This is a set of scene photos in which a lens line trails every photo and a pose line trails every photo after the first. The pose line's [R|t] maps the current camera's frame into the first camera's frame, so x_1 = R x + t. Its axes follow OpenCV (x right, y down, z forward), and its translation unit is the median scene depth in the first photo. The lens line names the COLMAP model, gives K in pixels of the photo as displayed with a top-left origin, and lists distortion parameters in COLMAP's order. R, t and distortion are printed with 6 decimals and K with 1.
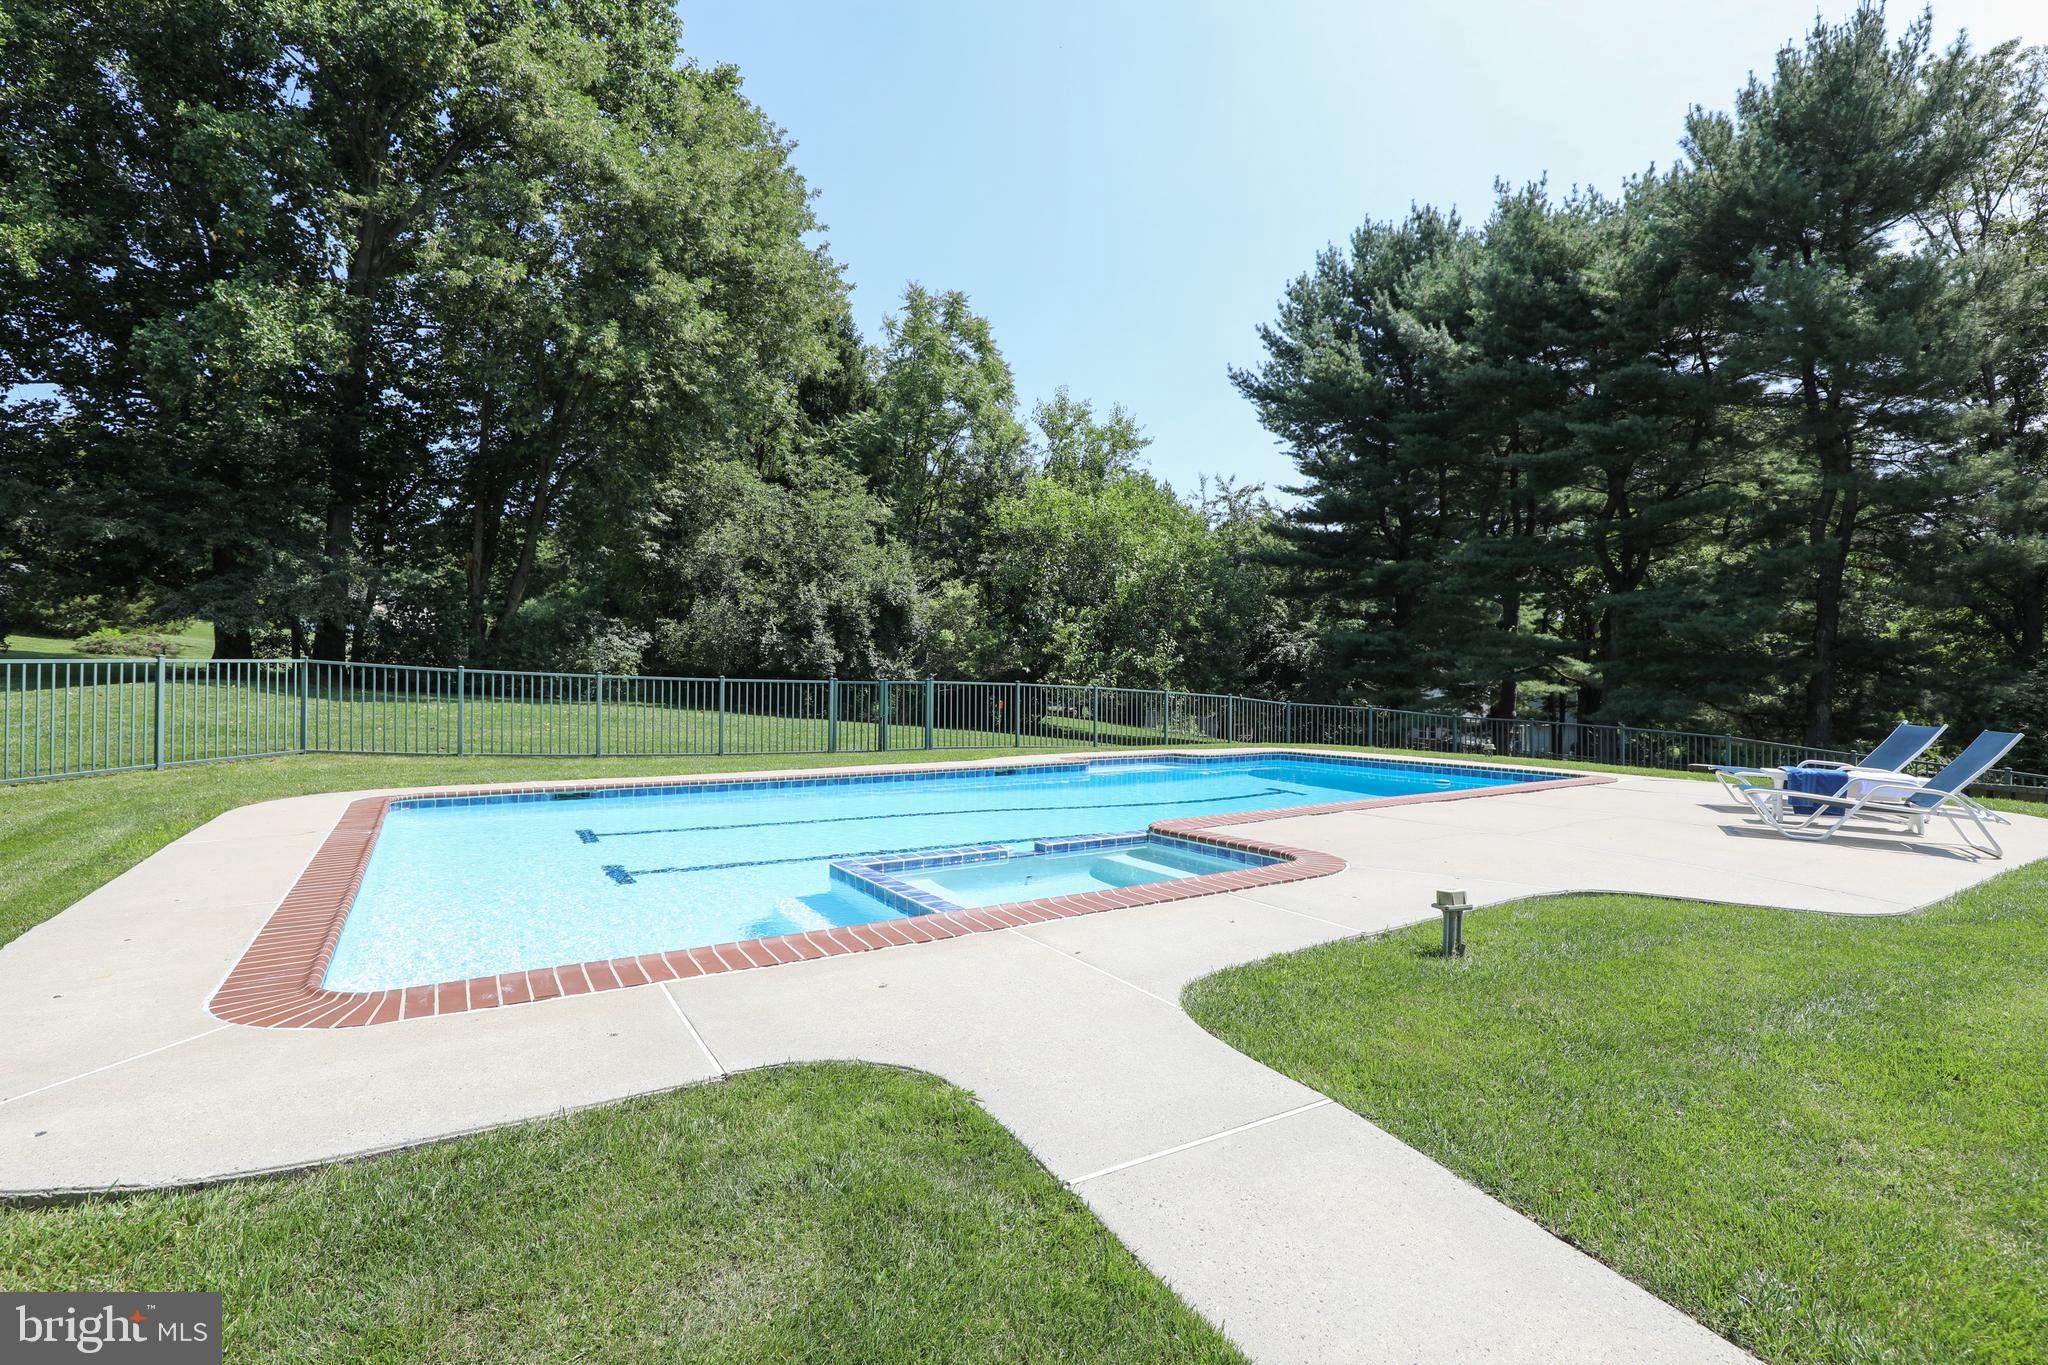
lens RADIAL K [[962.2, 0, 1014.1], [0, 962.2, 684.9], [0, 0, 1]] dist [-0.037343, 0.007223]
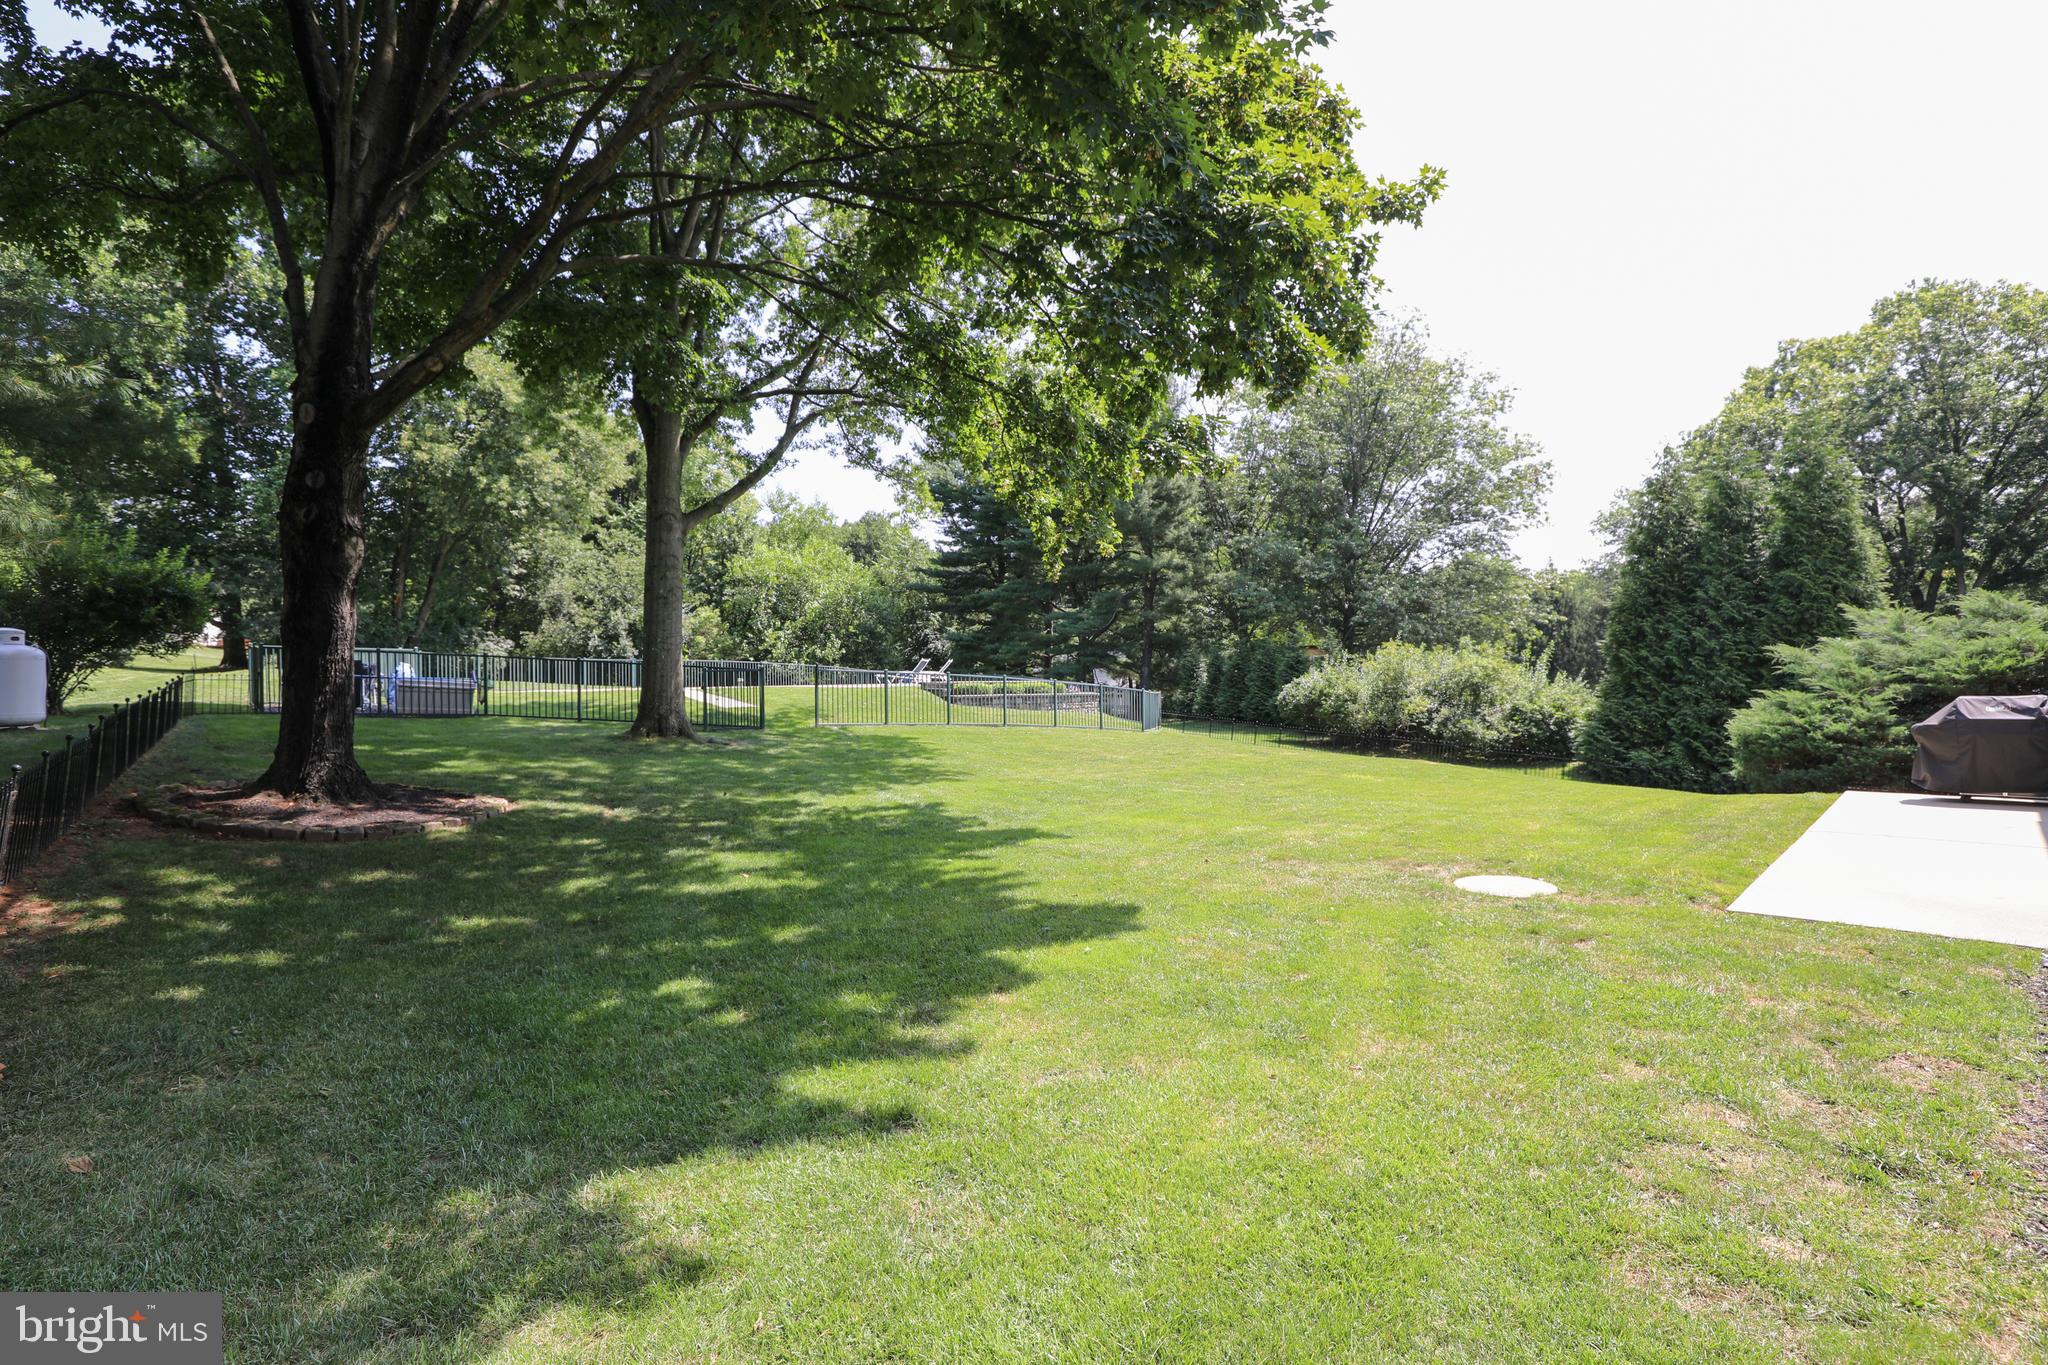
lens RADIAL K [[962.2, 0, 1027.7], [0, 962.2, 675.3], [0, 0, 1]] dist [-0.037343, 0.007223]
pose [[0.977399, -0.020500, 0.210405, 0.134114], [0.022209, 0.999737, -0.005763, 0.034048], [-0.210232, 0.010306, 0.977597, -0.768121]]
